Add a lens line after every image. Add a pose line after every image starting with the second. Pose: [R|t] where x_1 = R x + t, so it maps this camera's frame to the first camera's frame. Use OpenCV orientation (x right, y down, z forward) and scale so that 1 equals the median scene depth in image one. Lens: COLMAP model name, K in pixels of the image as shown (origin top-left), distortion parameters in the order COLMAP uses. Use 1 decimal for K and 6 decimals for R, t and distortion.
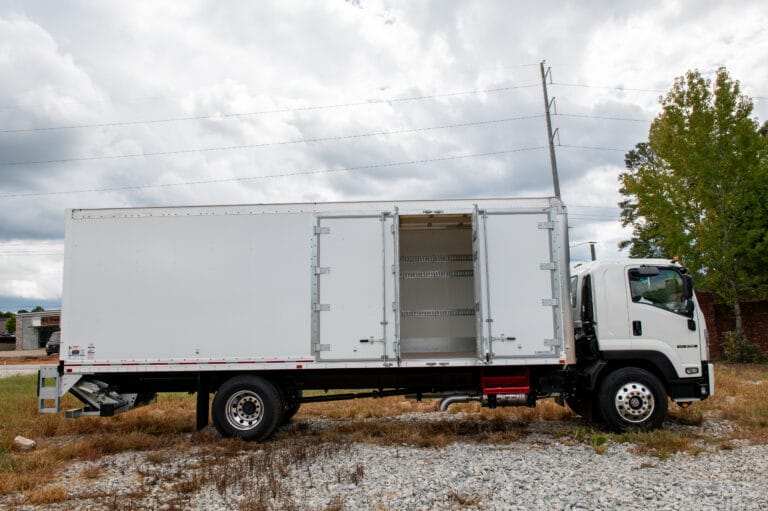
lens RADIAL K [[661.3, 0, 384.3], [0, 661.3, 234.7], [0, 0, 1]] dist [-0.031944, 0.000985]
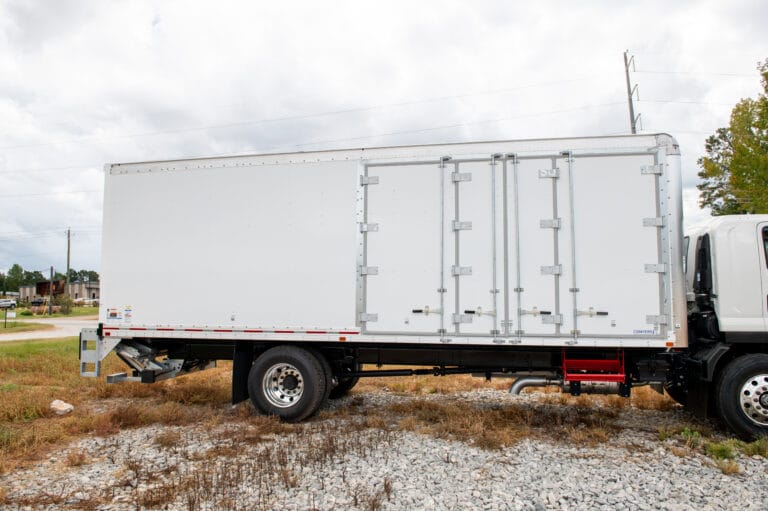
lens RADIAL K [[537.2, 0, 384.0], [0, 537.2, 255.5], [0, 0, 1]] dist [-0.042366, -0.004910]
pose [[0.984188, 0.009037, -0.176895, 0.047040], [0.002269, 0.997972, 0.063610, 0.046823], [0.177111, -0.063006, 0.982172, 0.327743]]
